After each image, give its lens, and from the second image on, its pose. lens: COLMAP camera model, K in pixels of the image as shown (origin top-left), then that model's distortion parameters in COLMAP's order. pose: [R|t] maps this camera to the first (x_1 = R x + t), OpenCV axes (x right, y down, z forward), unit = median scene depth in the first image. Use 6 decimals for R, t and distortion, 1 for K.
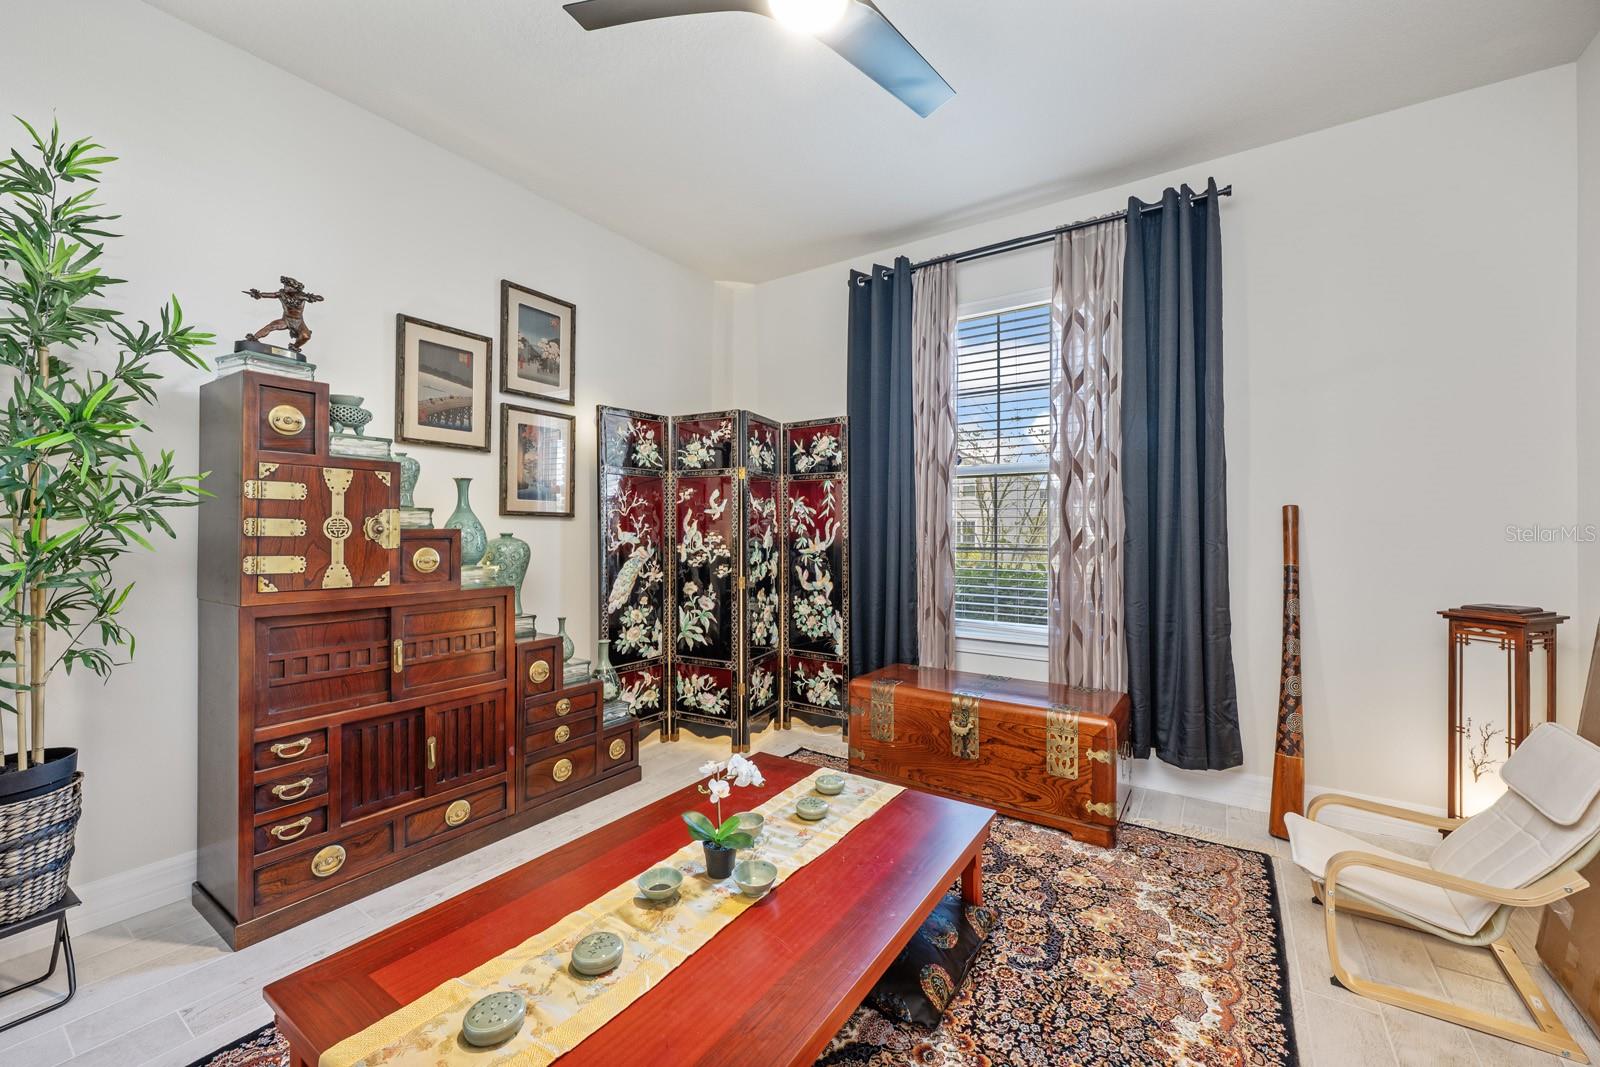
lens RADIAL K [[633.1, 0, 800.7], [0, 633.1, 529.6], [0, 0, 1]] dist [-0.001770, 0.000884]
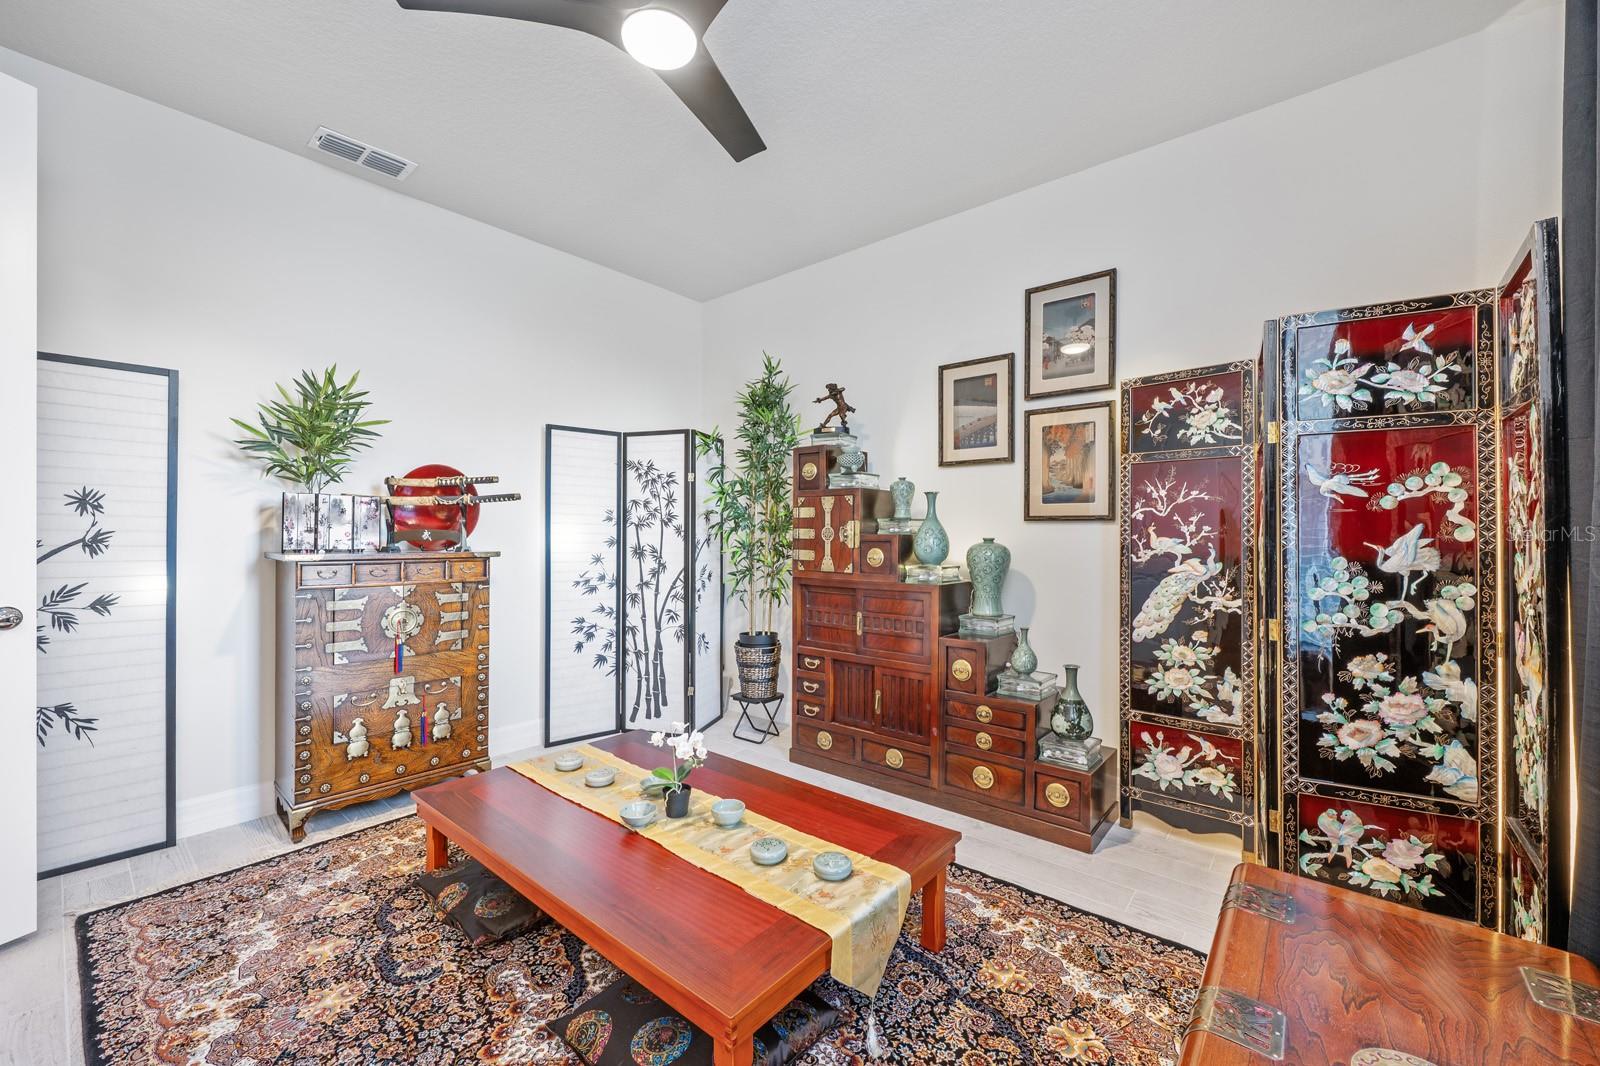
lens RADIAL K [[633.1, 0, 797.1], [0, 633.1, 532.8], [0, 0, 1]] dist [-0.001770, 0.000884]
pose [[-0.107455, -0.004964, -0.994198, 0.512503], [-0.000228, 0.999988, -0.004968, 0.001705], [0.994210, -0.000307, -0.107454, 0.653137]]
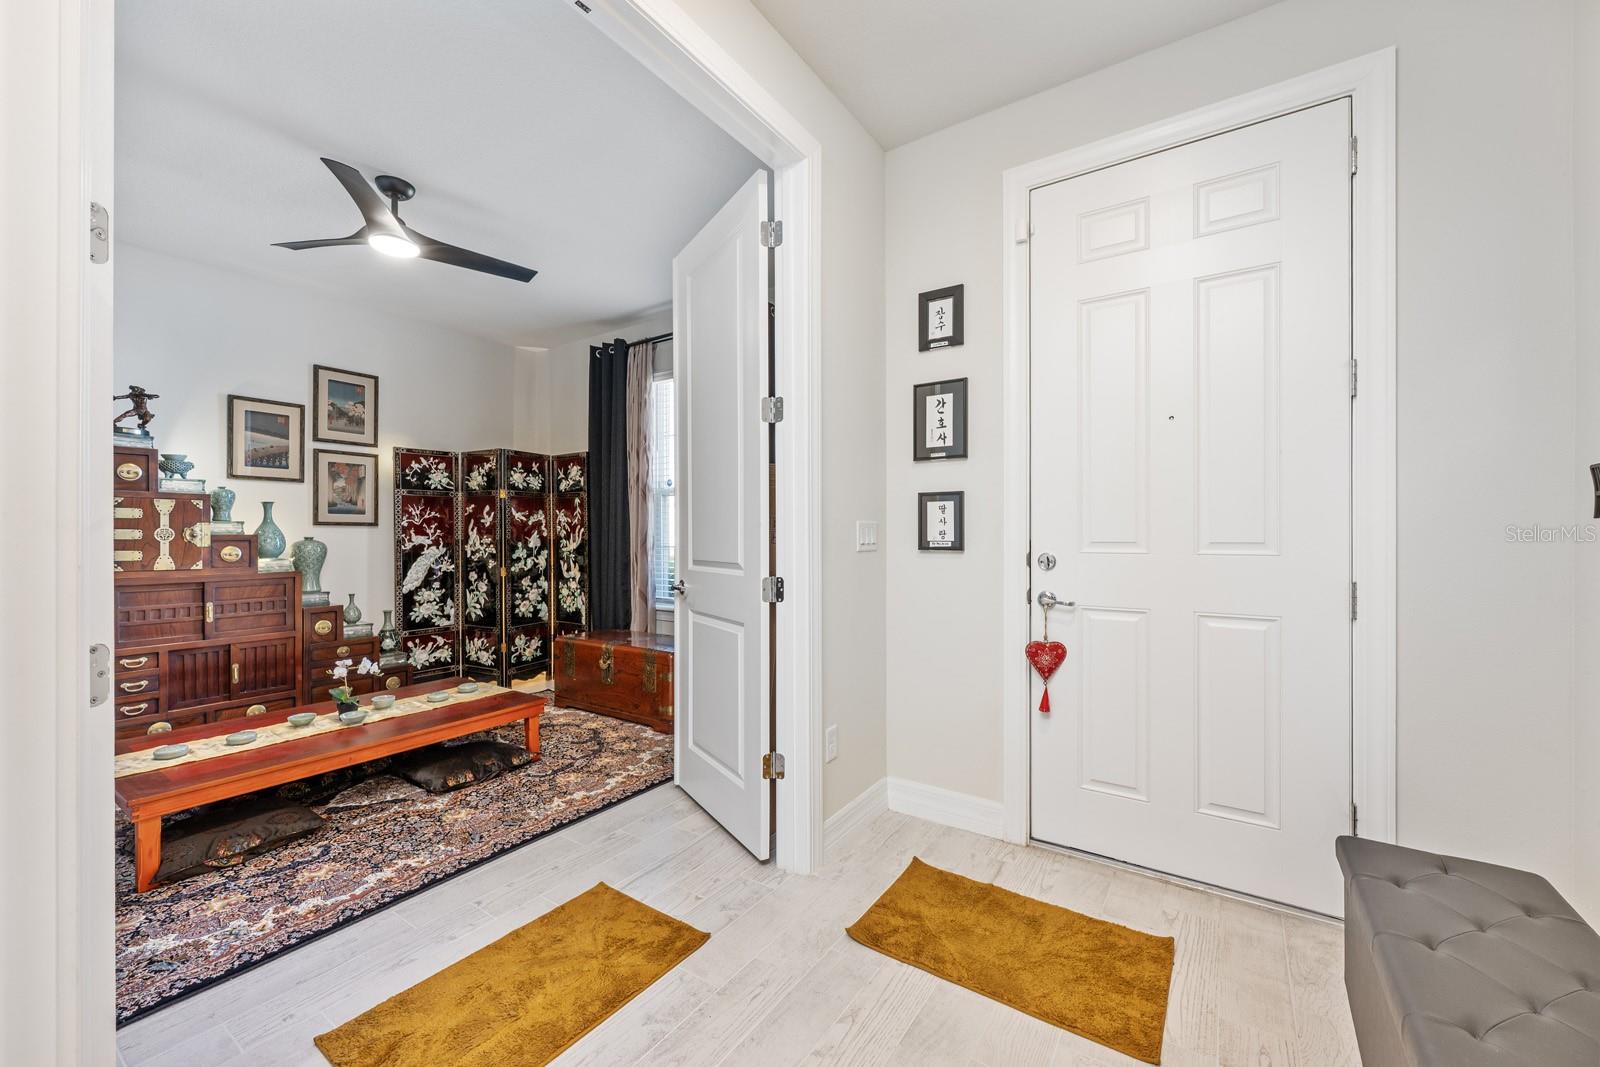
lens RADIAL K [[633.1, 0, 801.1], [0, 633.1, 534.0], [0, 0, 1]] dist [-0.001770, 0.000884]
pose [[0.999992, -0.003885, -0.000773, 0.579012], [0.003887, 0.999989, 0.002739, -0.001072], [0.000763, -0.002742, 0.999996, -0.411142]]
